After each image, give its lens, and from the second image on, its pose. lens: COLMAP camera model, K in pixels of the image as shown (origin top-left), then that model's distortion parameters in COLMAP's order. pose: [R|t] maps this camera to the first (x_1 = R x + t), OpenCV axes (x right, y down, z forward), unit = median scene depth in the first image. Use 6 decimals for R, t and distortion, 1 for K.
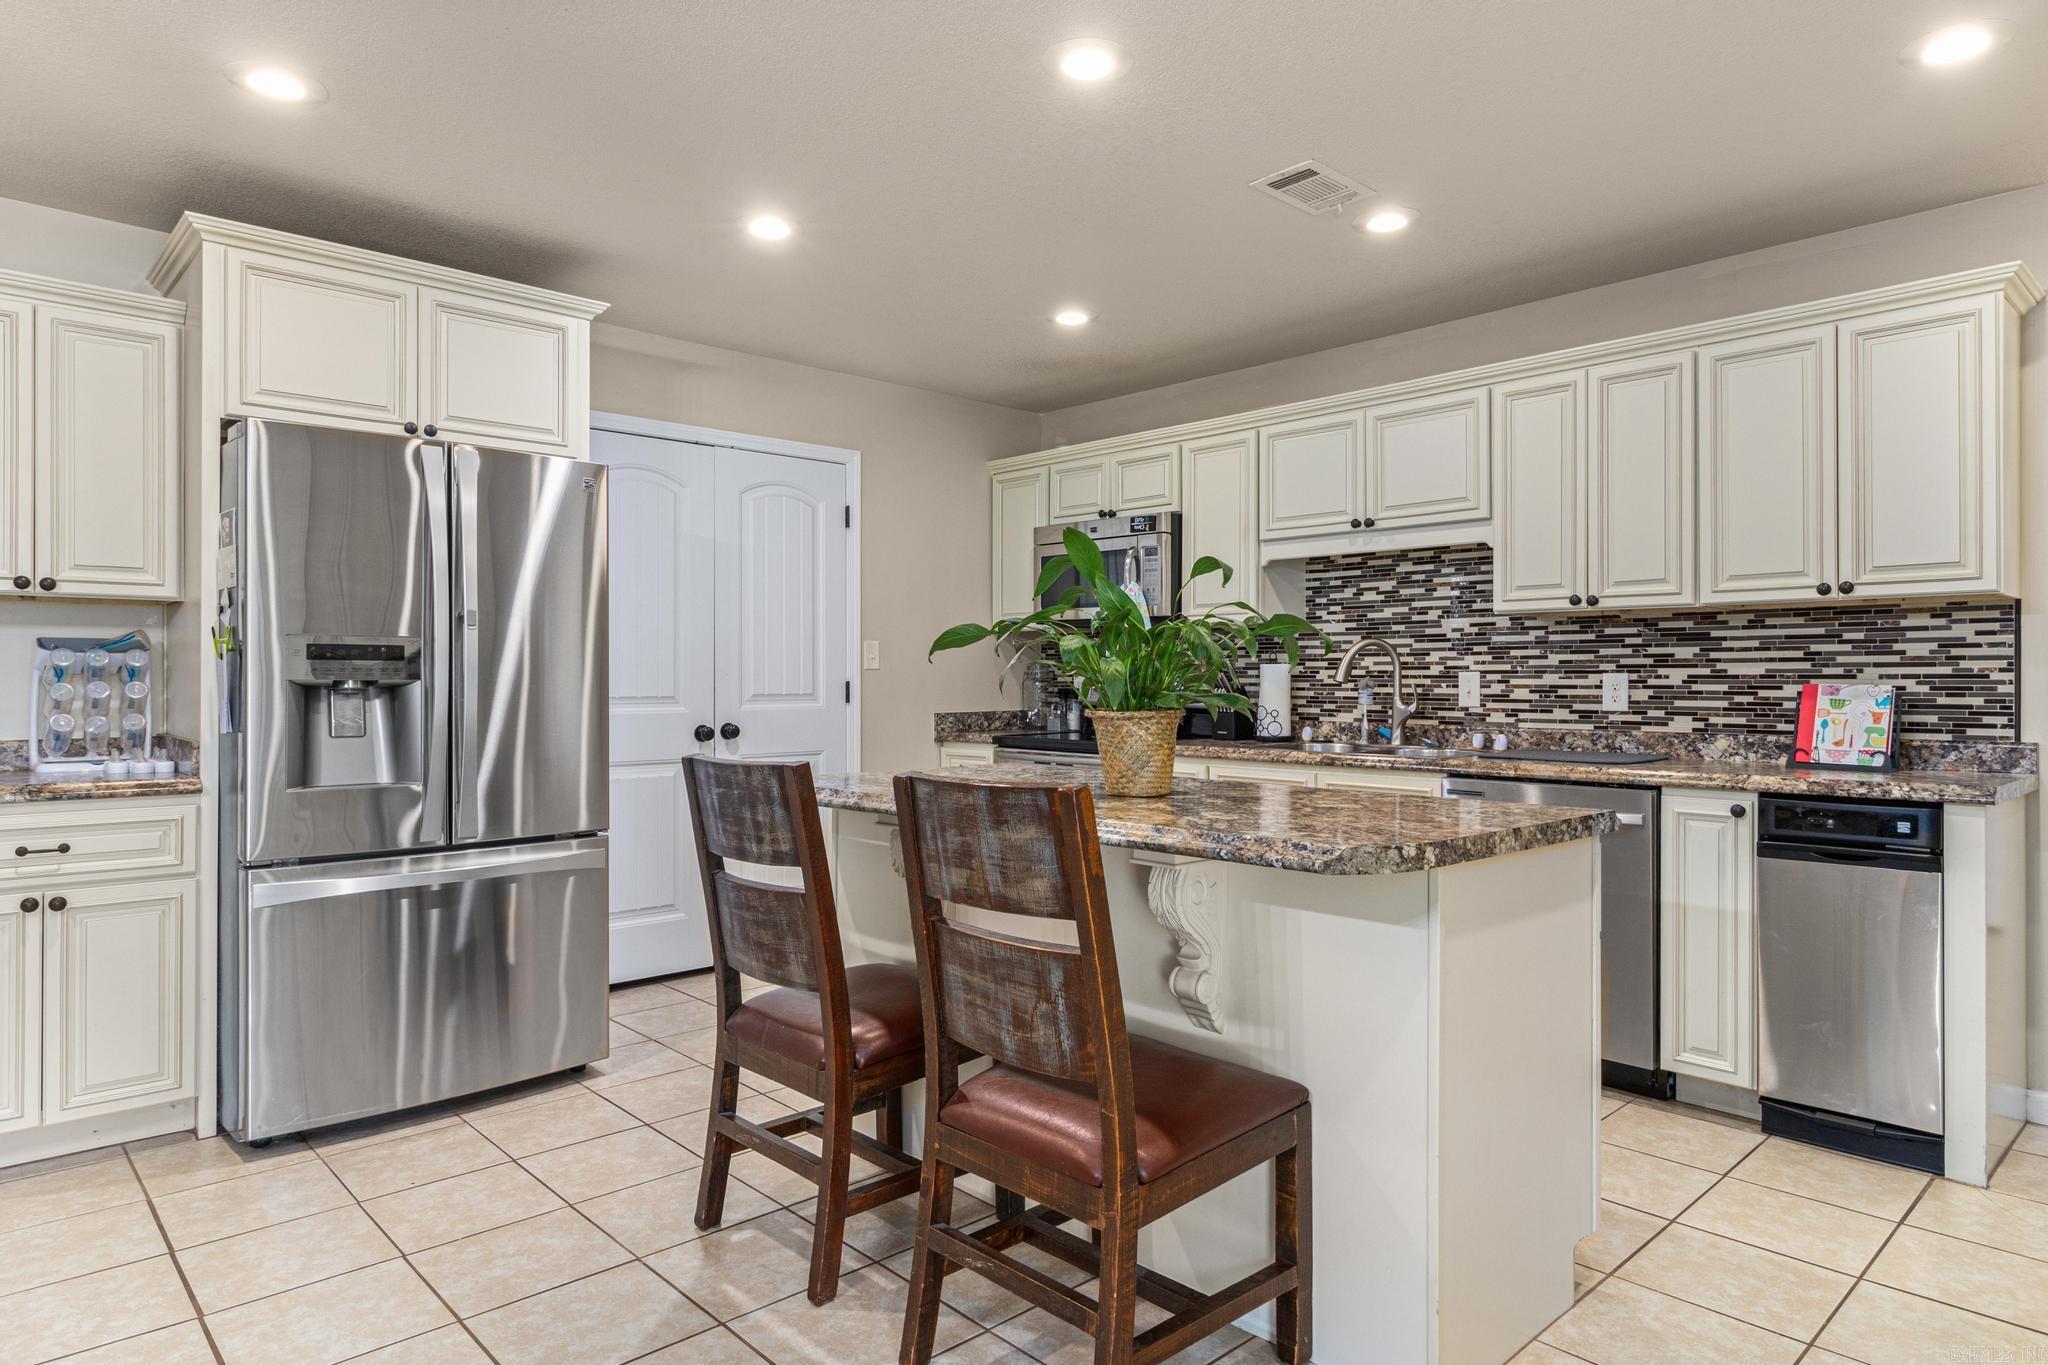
lens RADIAL K [[1274.6, 0, 1011.0], [0, 1274.6, 679.6], [0, 0, 1]] dist [-0.002248, 0.004405]
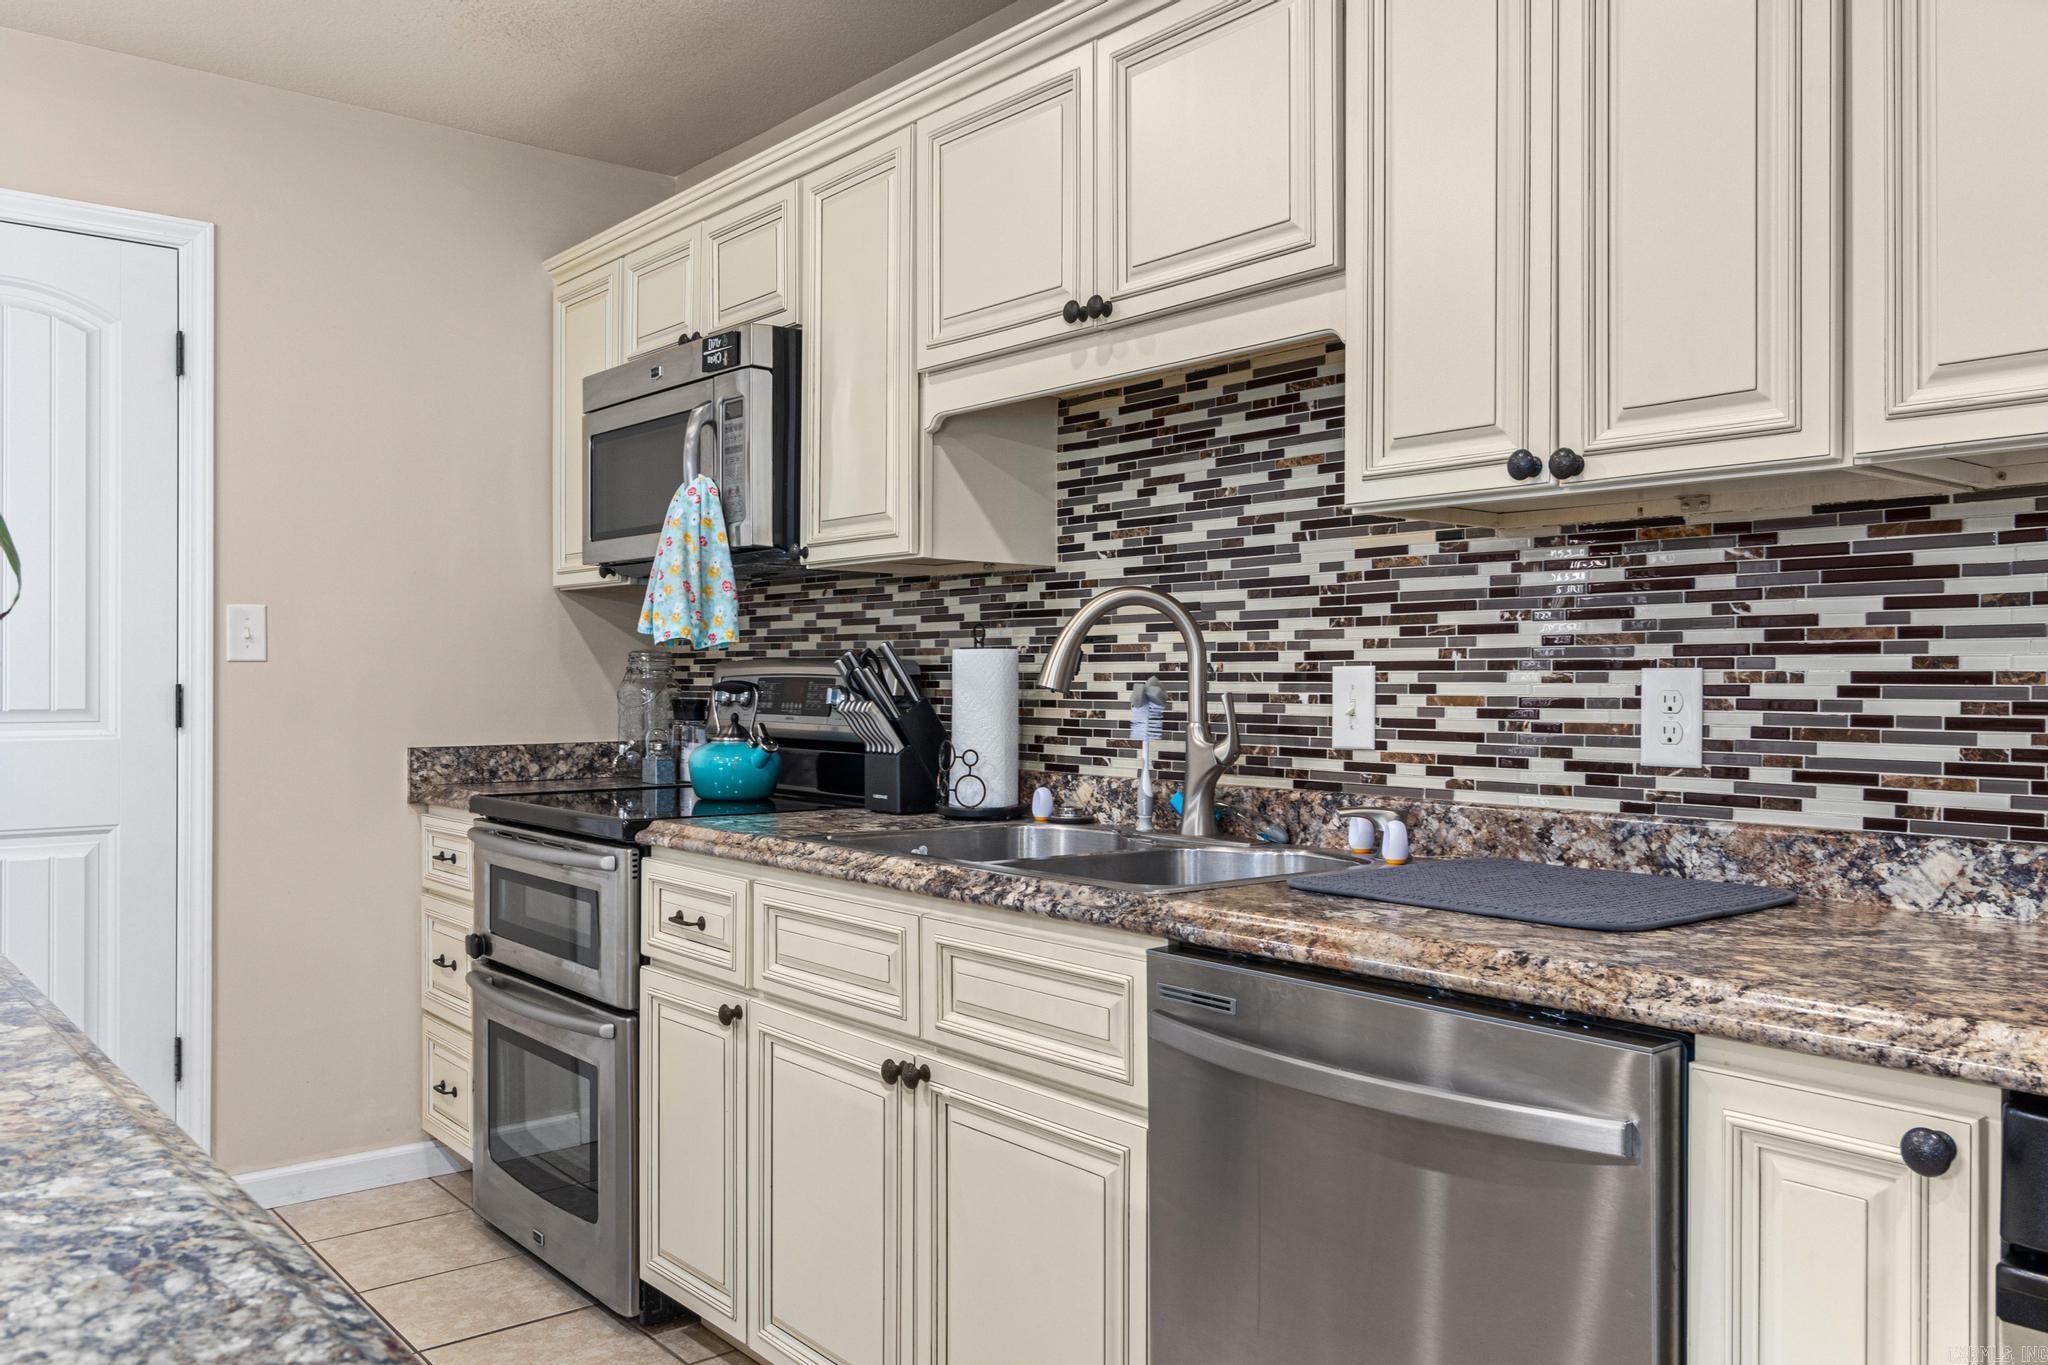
lens RADIAL K [[1628.4, 0, 1028.2], [0, 1628.4, 675.8], [0, 0, 1]] dist [-0.002457, -0.001521]
pose [[0.997611, 0.002833, -0.069018, 0.315250], [-0.003202, 0.999981, -0.005228, 0.000453], [0.069002, 0.005436, 0.997602, 0.498574]]
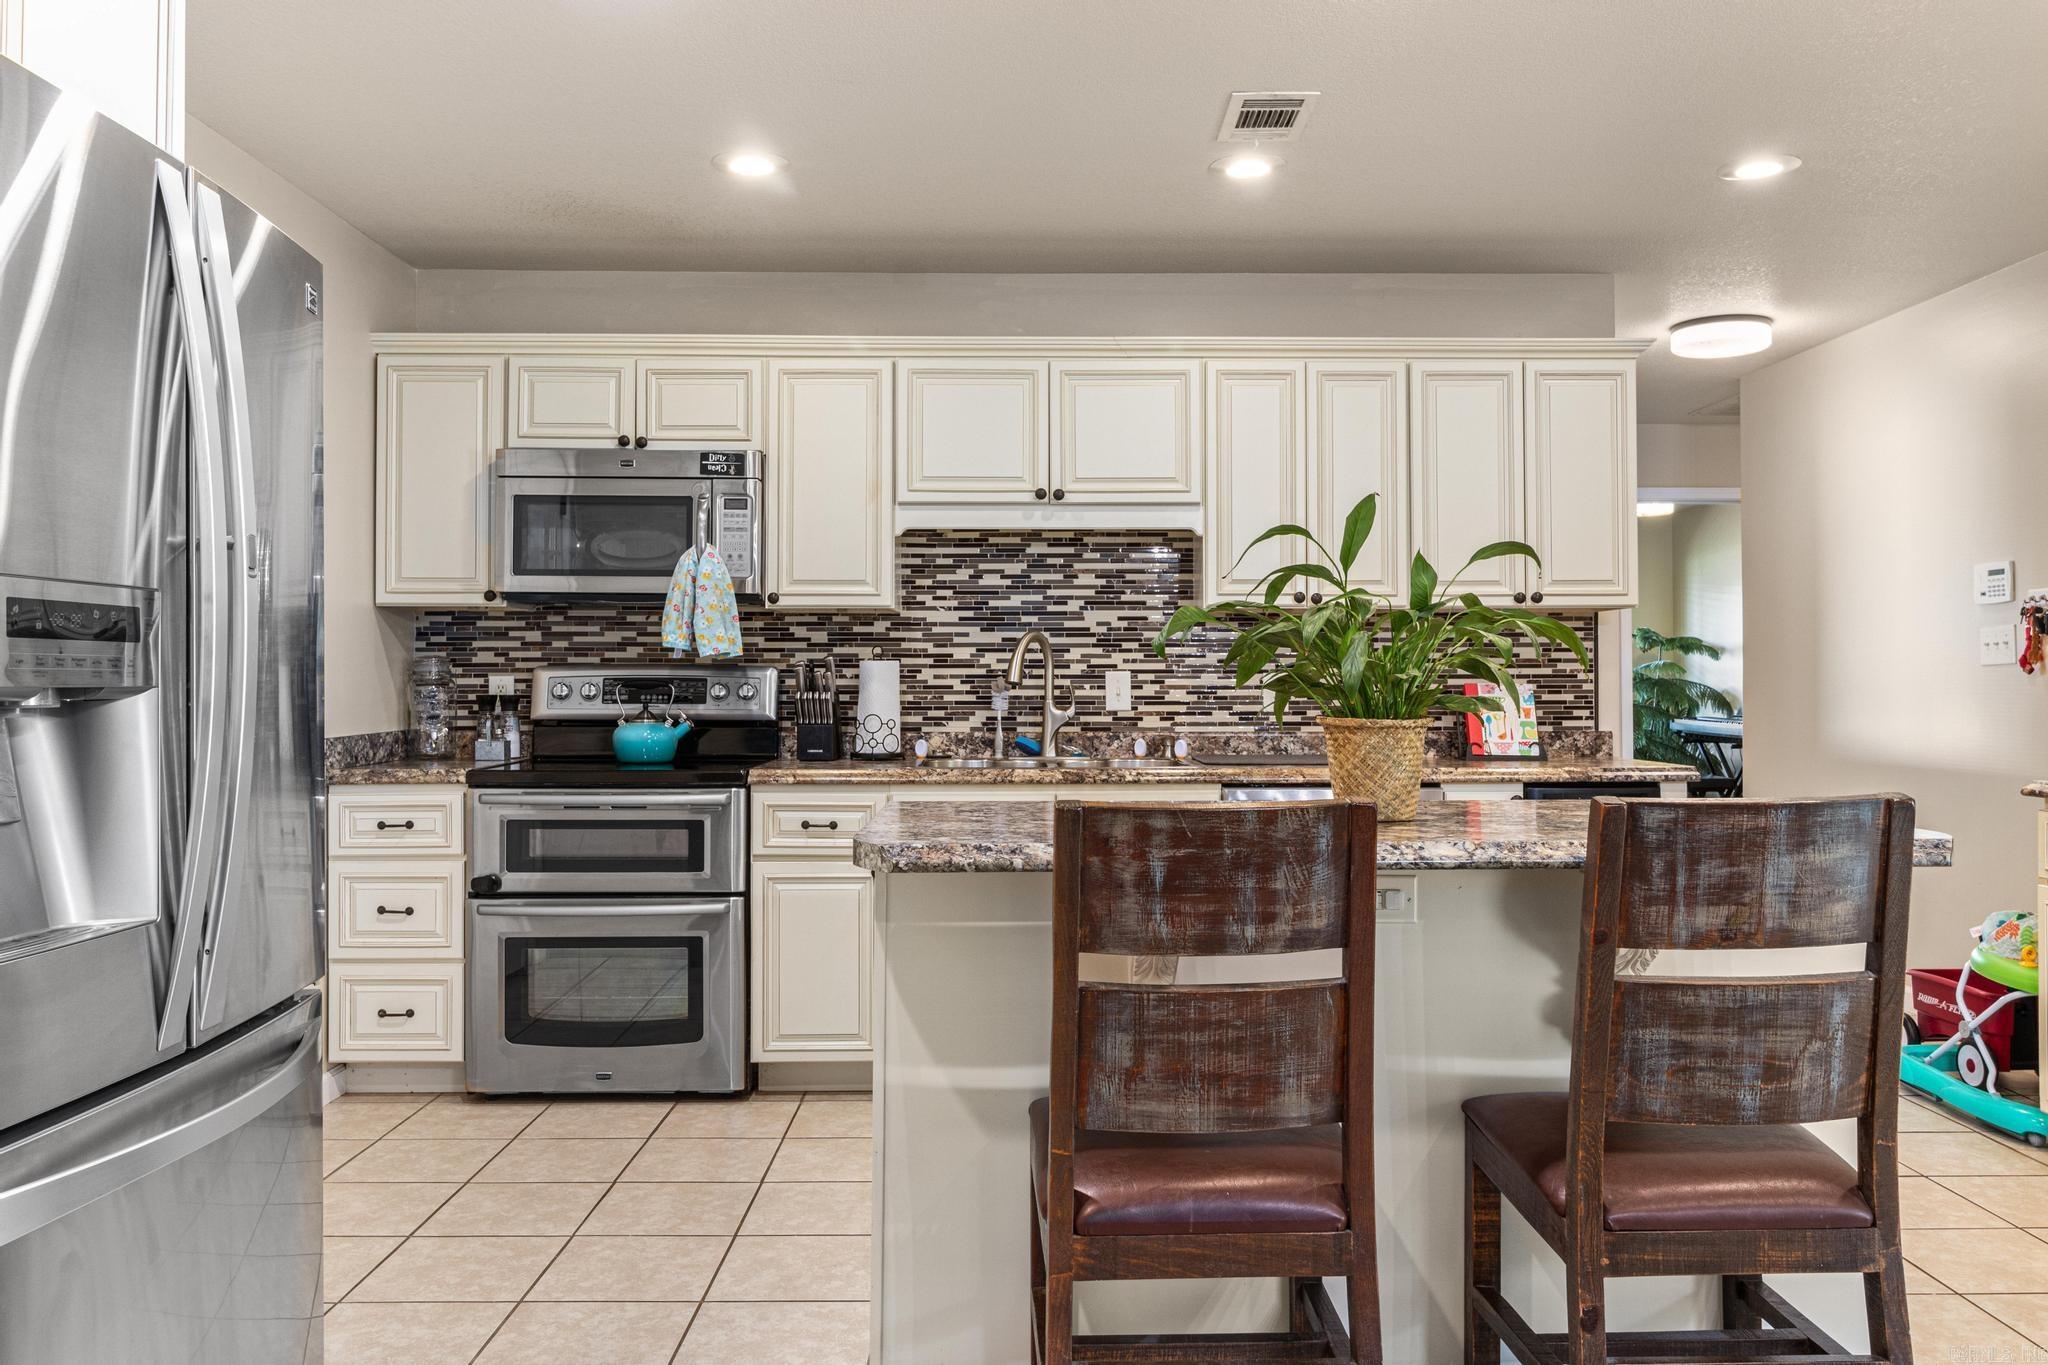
lens RADIAL K [[1628.4, 0, 1076.2], [0, 1628.4, 646.5], [0, 0, 1]] dist [-0.002457, -0.001521]
pose [[0.643874, 0.013036, 0.765020, -0.573646], [0.002340, 0.999817, -0.019007, -0.002046], [-0.765128, 0.014028, 0.643726, 0.317058]]
